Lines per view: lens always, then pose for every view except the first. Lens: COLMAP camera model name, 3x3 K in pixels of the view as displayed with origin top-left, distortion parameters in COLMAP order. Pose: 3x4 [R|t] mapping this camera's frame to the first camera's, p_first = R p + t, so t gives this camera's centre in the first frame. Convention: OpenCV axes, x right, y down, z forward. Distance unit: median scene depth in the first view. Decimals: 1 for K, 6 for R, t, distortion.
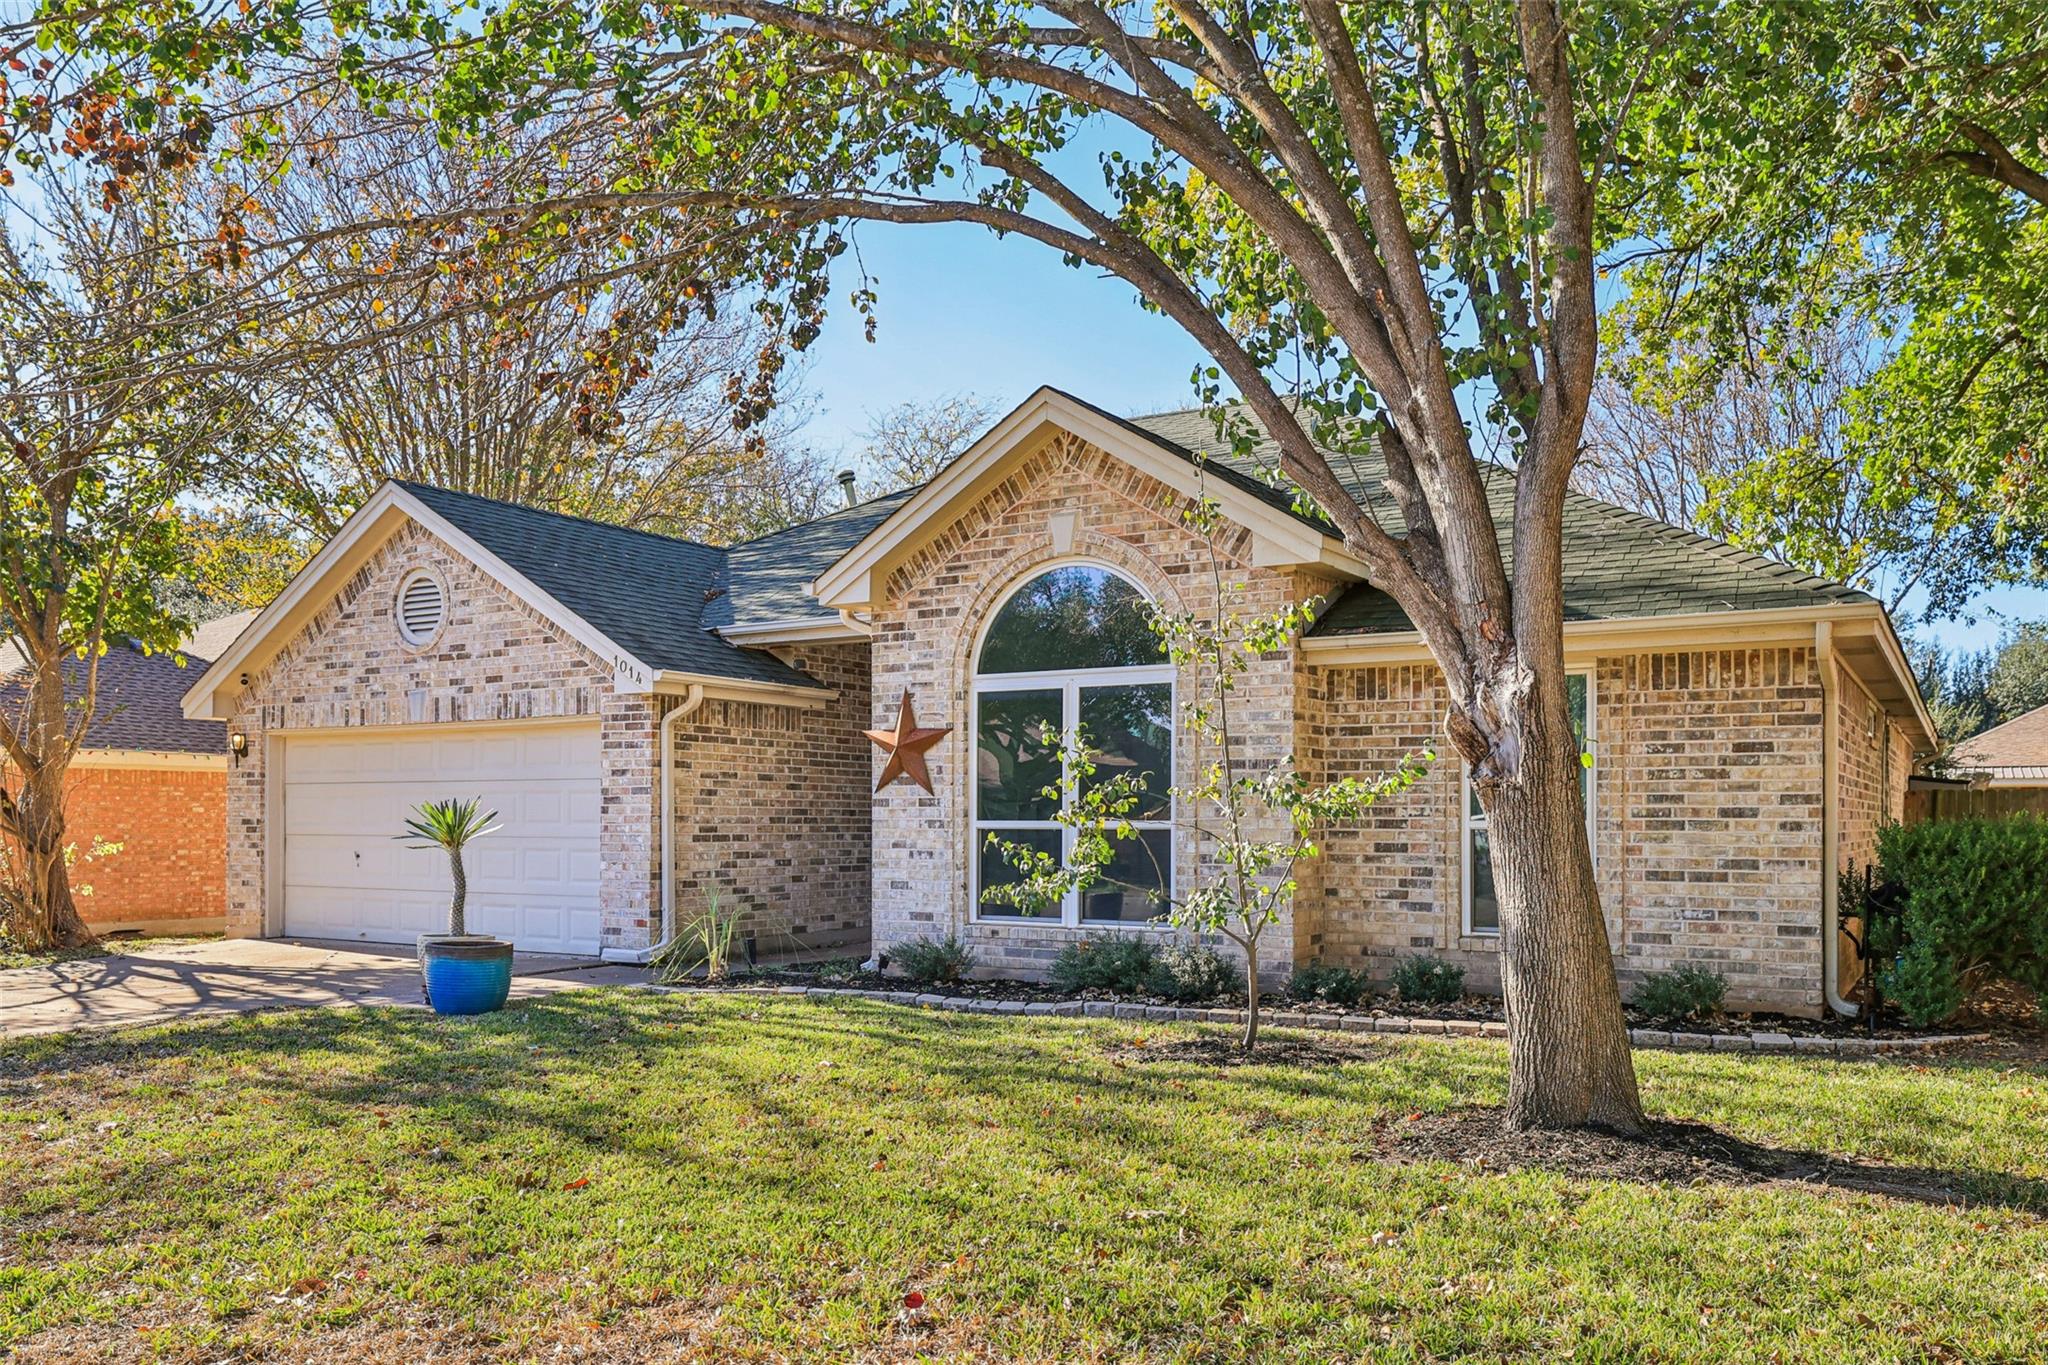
lens RADIAL K [[1567.5, 0, 1019.6], [0, 1567.5, 807.9], [0, 0, 1]] dist [-0.000246, -0.002740]
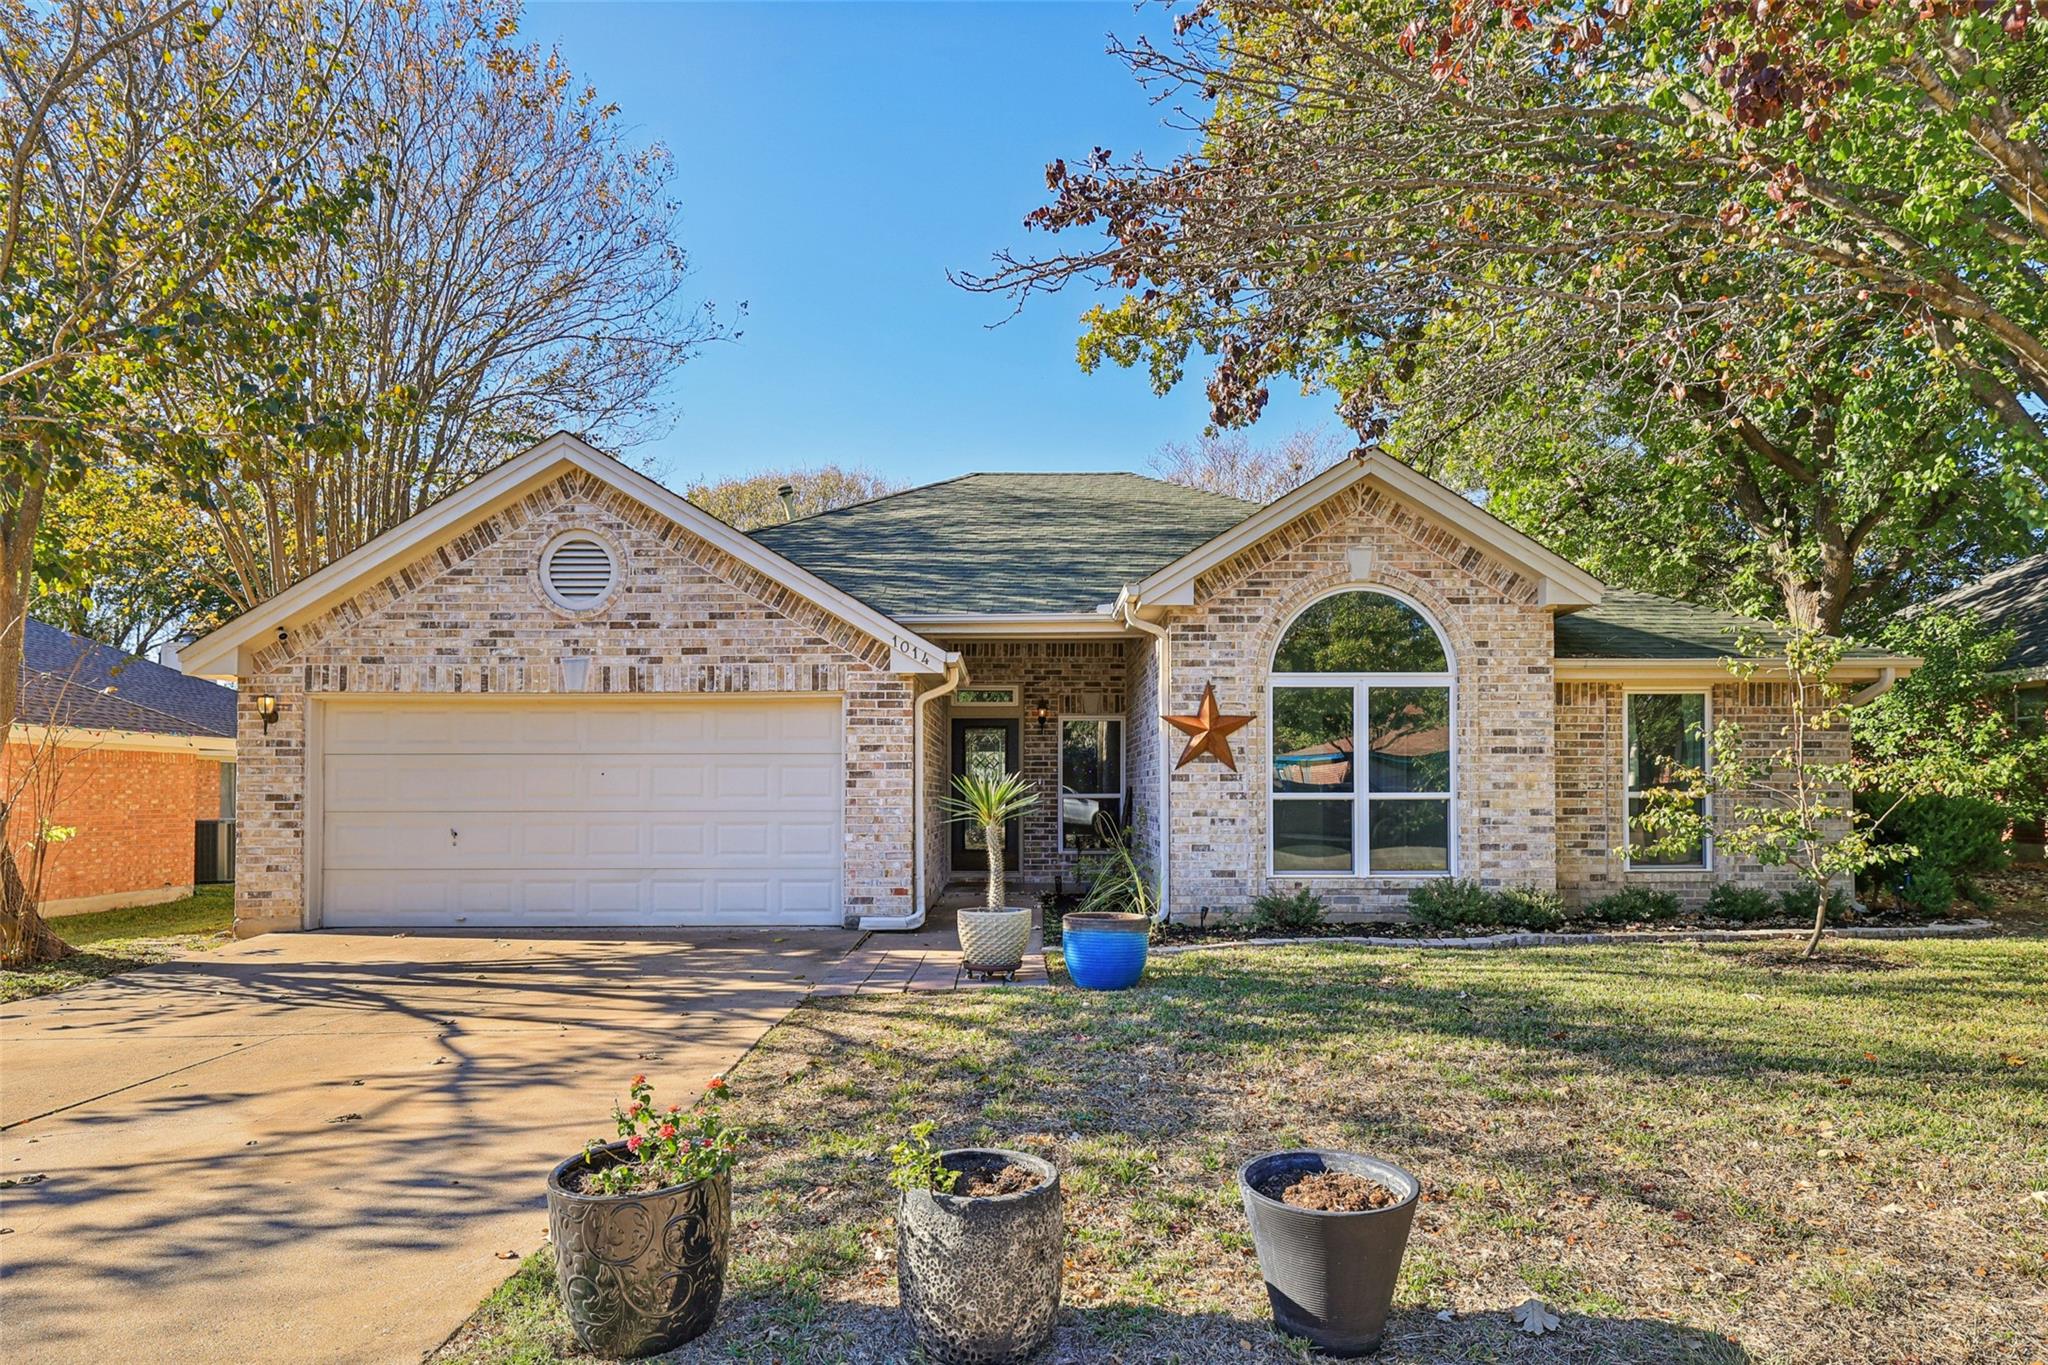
lens RADIAL K [[1170.7, 0, 1025.8], [0, 1170.7, 775.6], [0, 0, 1]] dist [-0.001291, -0.000085]
pose [[0.856481, 0.006057, 0.516143, -0.645247], [-0.001057, 0.999950, -0.009982, 0.003965], [-0.516178, 0.008004, 0.856444, 0.316339]]
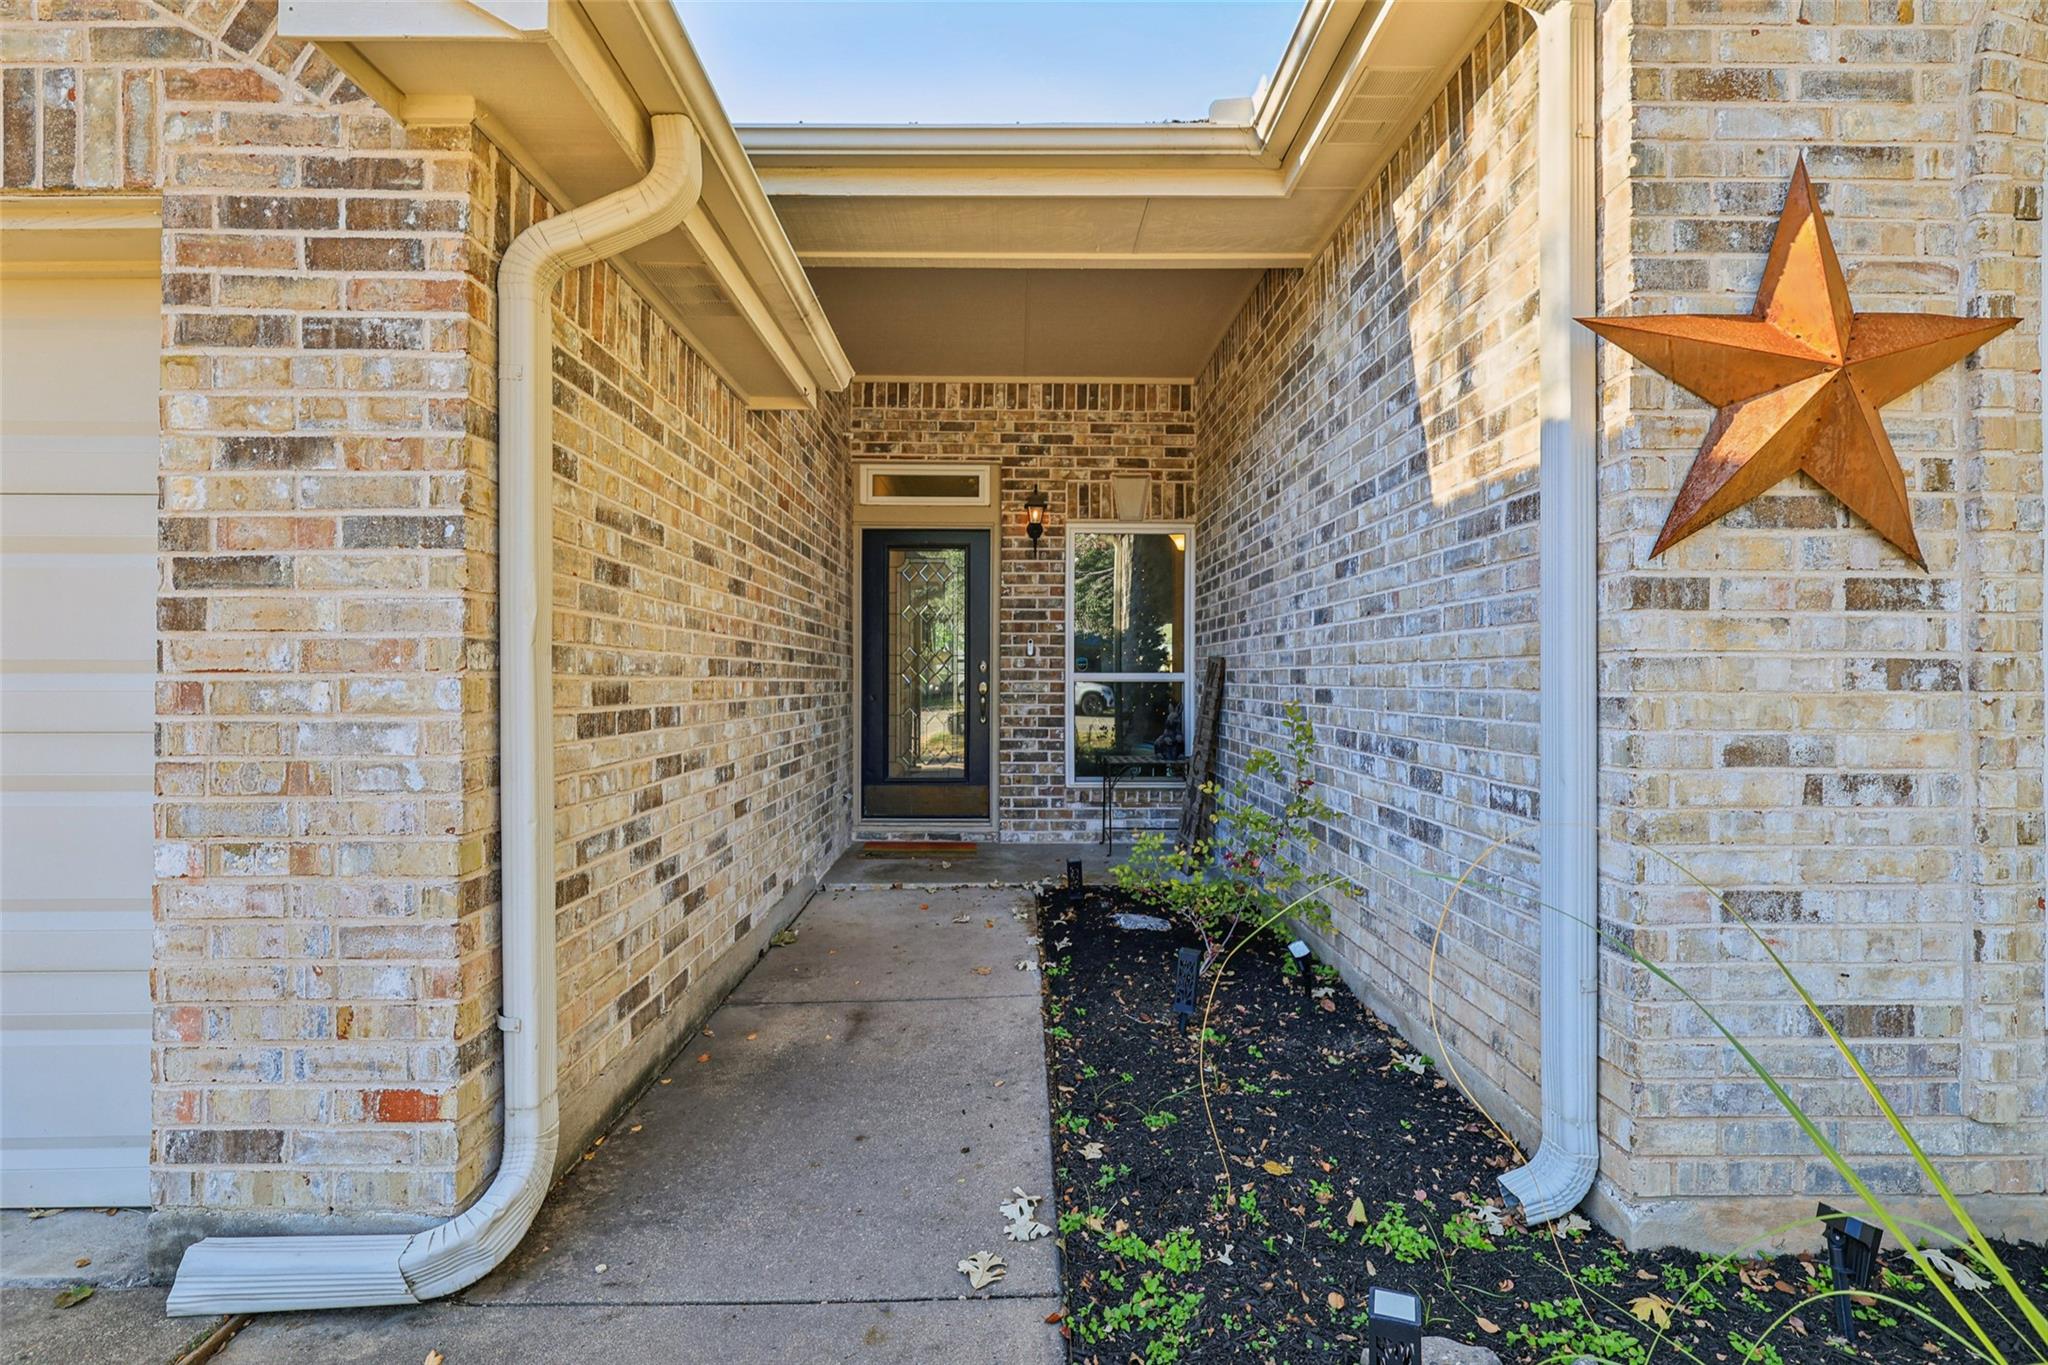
lens RADIAL K [[963.4, 0, 1031.7], [0, 963.4, 671.8], [0, 0, 1]] dist [0.000665, -0.000133]
pose [[0.846308, 0.002651, 0.532688, -0.268120], [-0.004475, 0.999988, 0.002133, 0.009986], [-0.532676, -0.004189, 0.846309, 0.931790]]
